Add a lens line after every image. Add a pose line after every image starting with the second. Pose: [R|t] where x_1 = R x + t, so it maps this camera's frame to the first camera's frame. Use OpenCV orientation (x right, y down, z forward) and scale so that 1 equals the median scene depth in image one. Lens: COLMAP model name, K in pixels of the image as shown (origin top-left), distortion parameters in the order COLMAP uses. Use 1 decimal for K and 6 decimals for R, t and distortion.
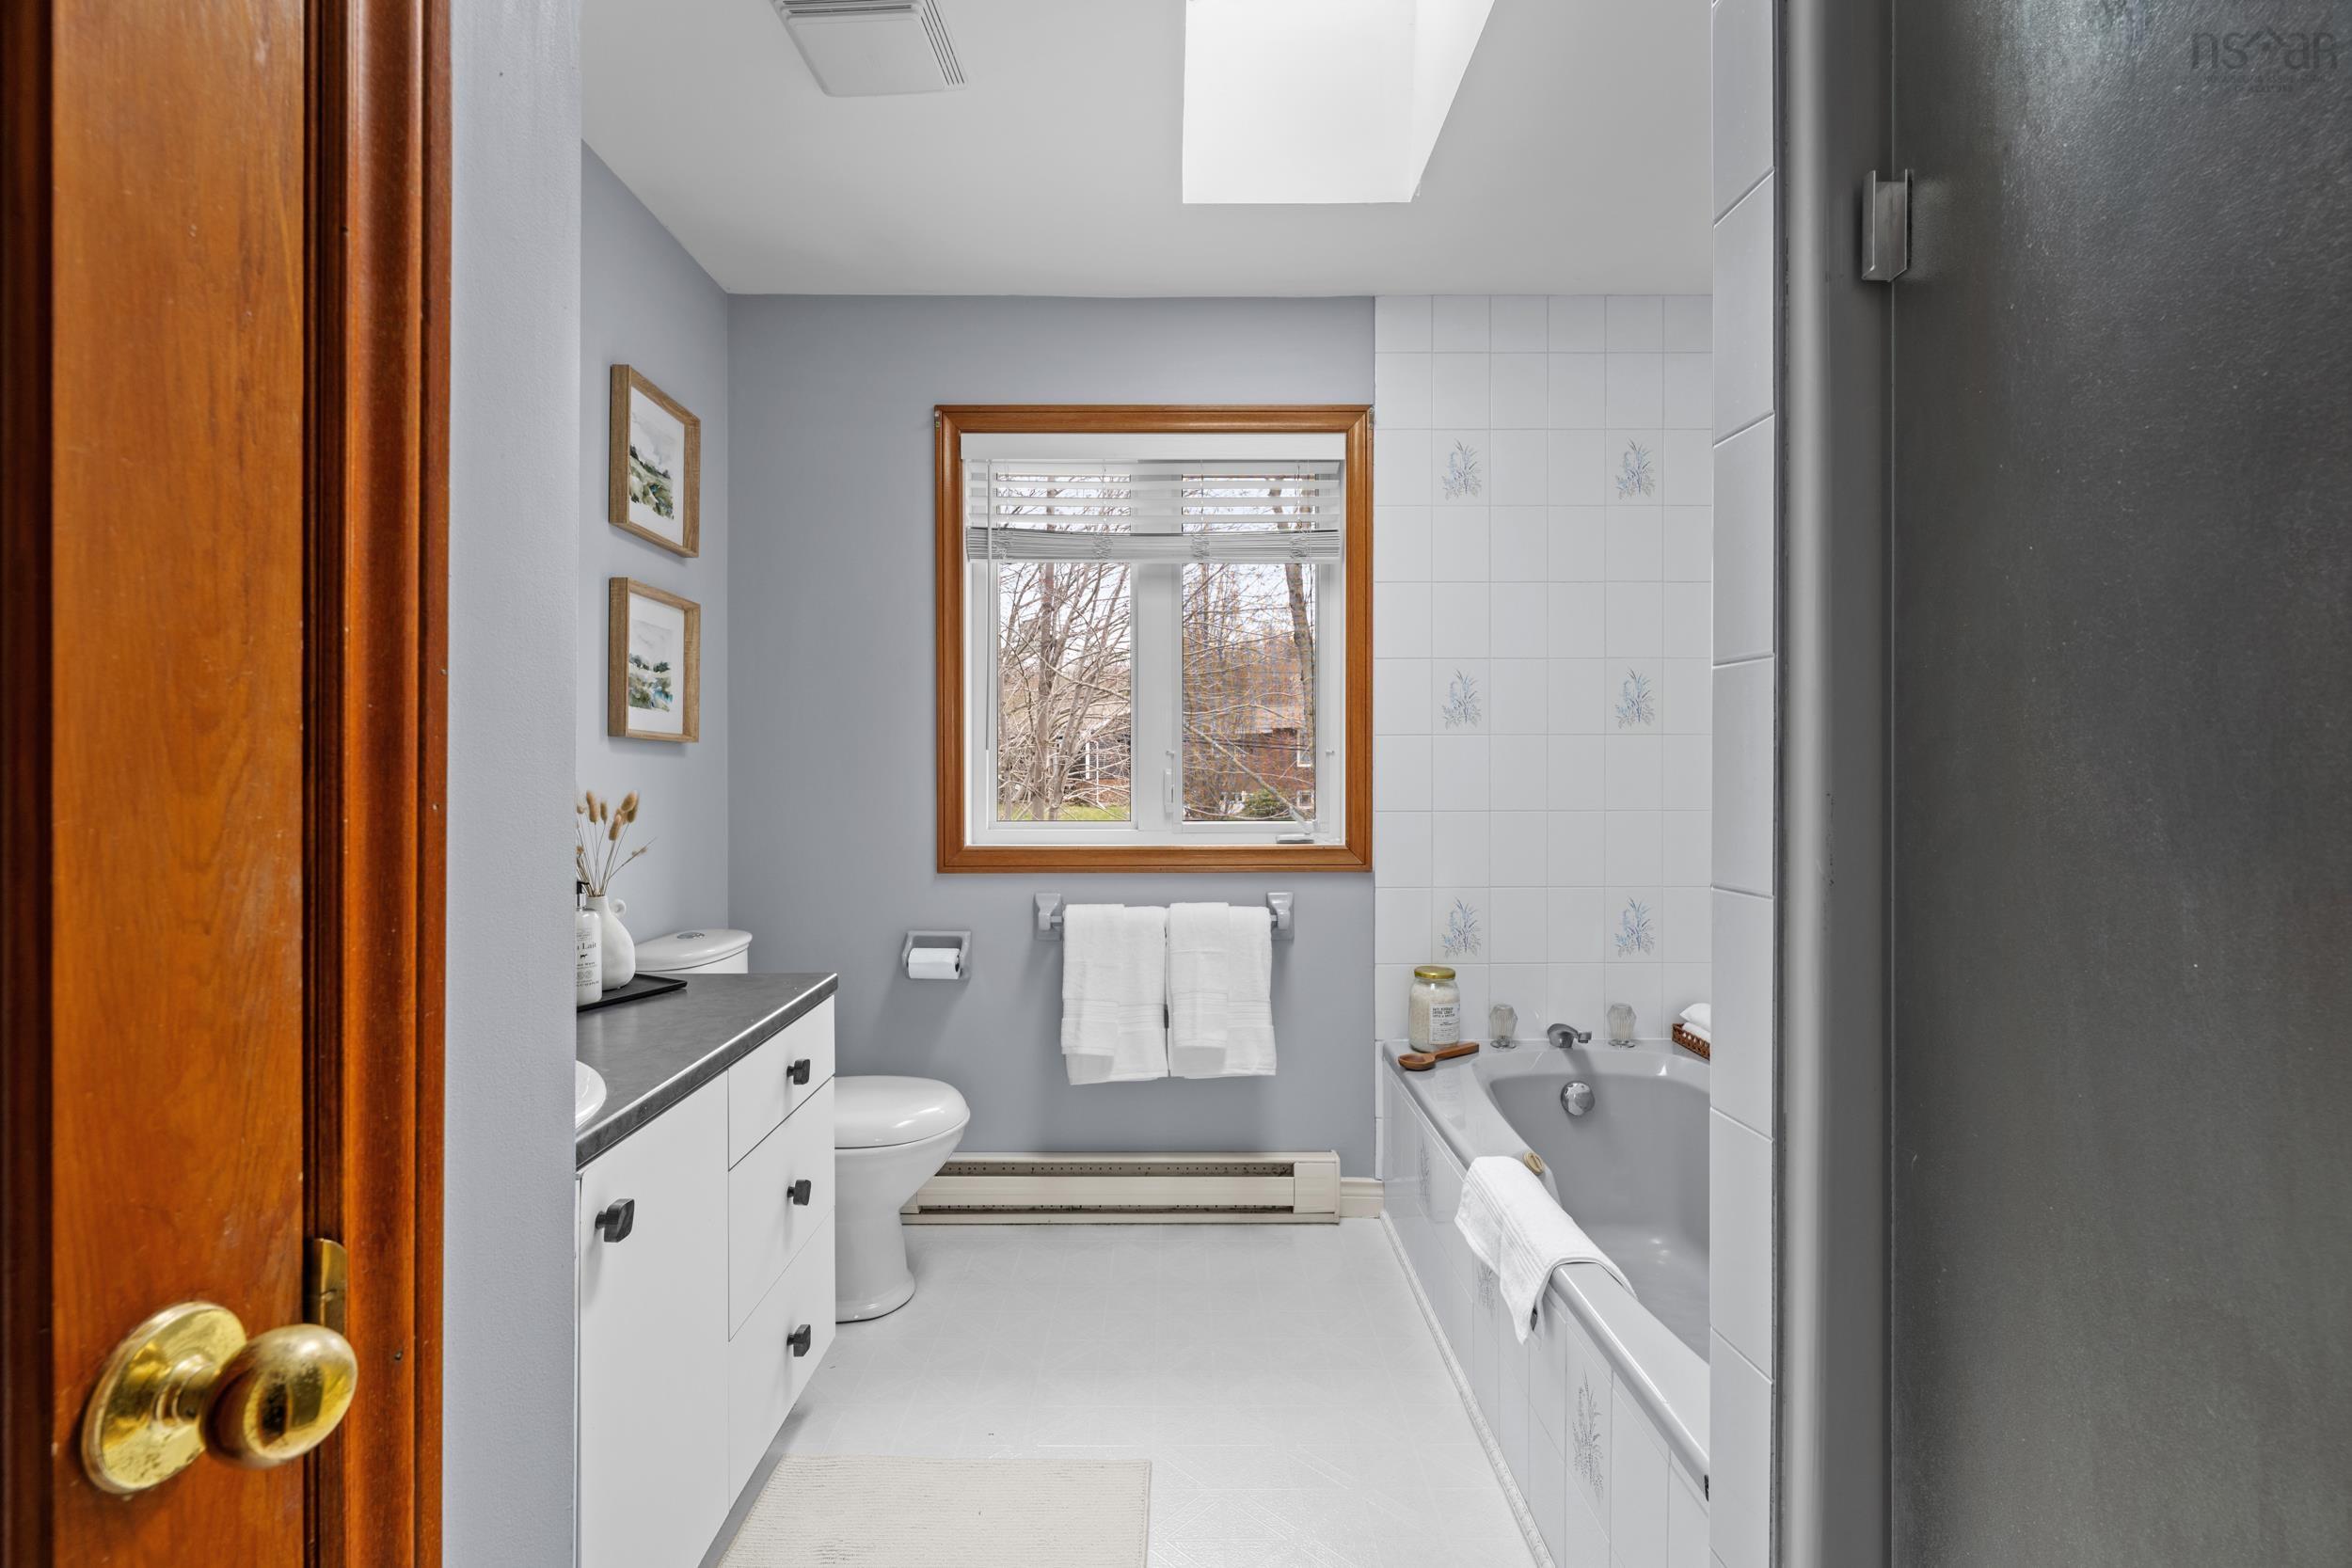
lens RADIAL K [[1069.1, 0, 1176.3], [0, 1069.1, 777.4], [0, 0, 1]] dist [-0.000773, 0.000119]
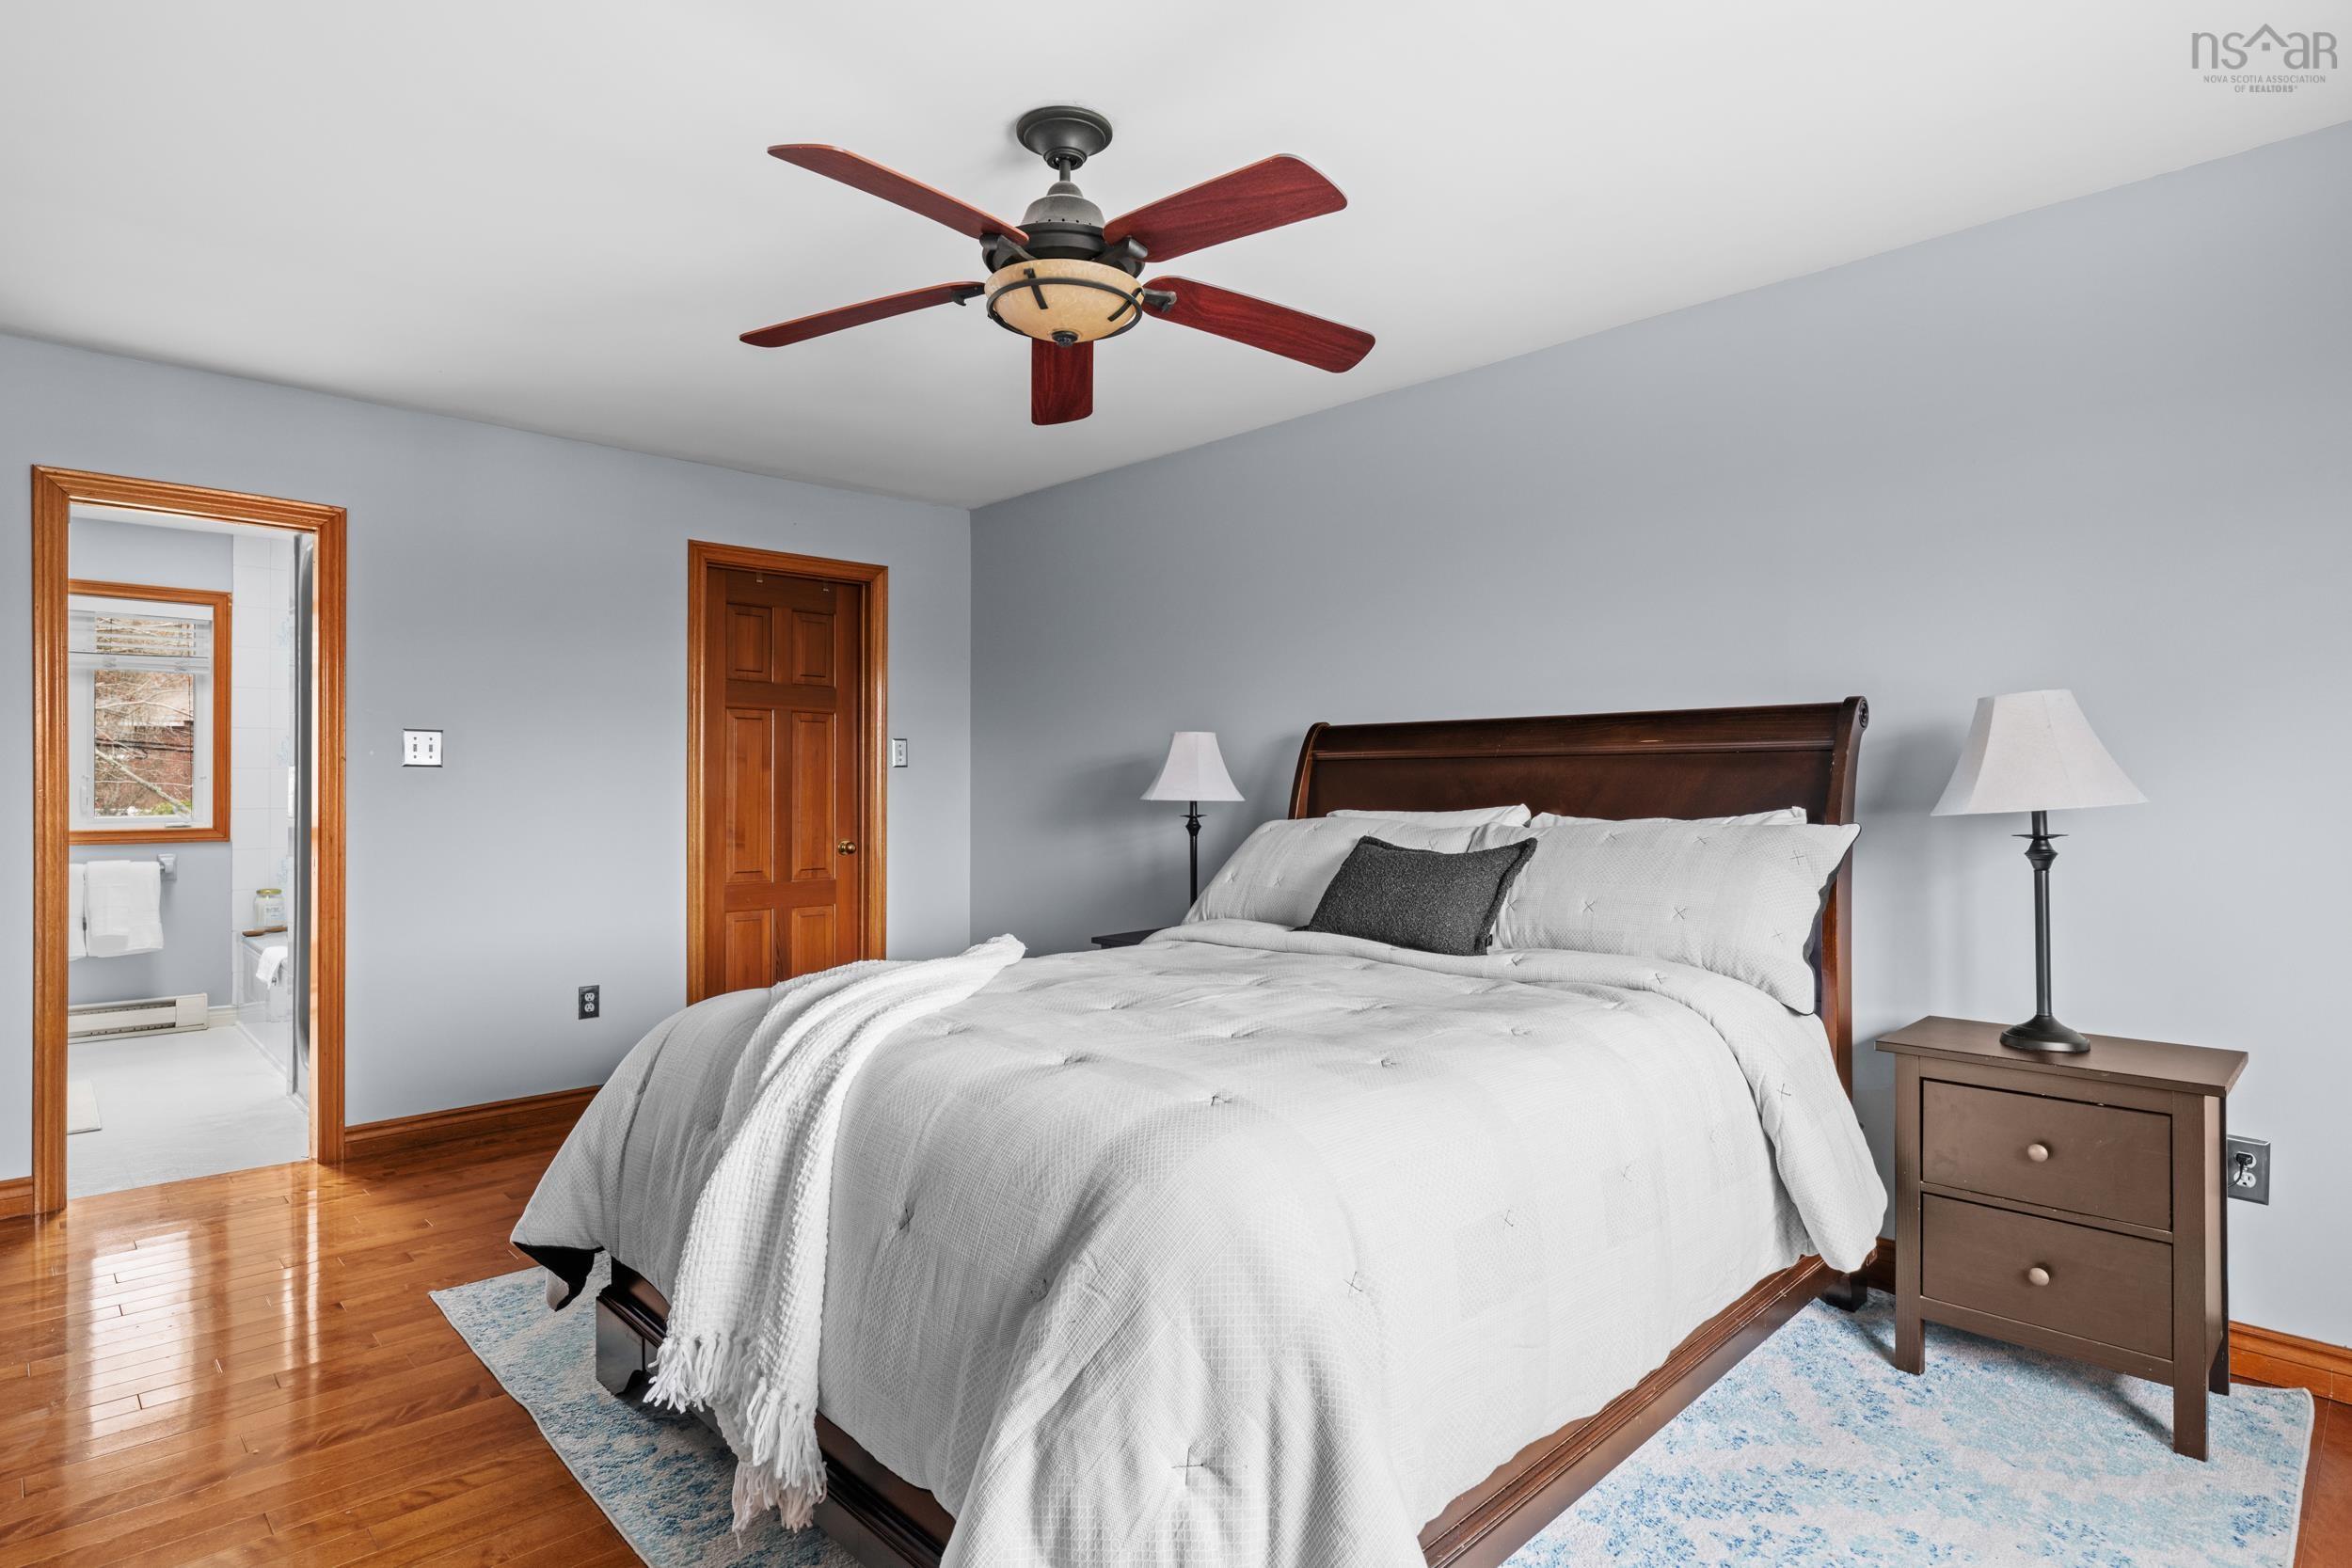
lens RADIAL K [[1219.9, 0, 1178.0], [0, 1219.9, 778.2], [0, 0, 1]] dist [-0.002800, -0.000365]
pose [[0.717243, 0.004680, 0.696807, -0.115152], [-0.000355, 0.999980, -0.006350, -0.008422], [-0.696823, 0.004307, 0.717230, -1.712746]]
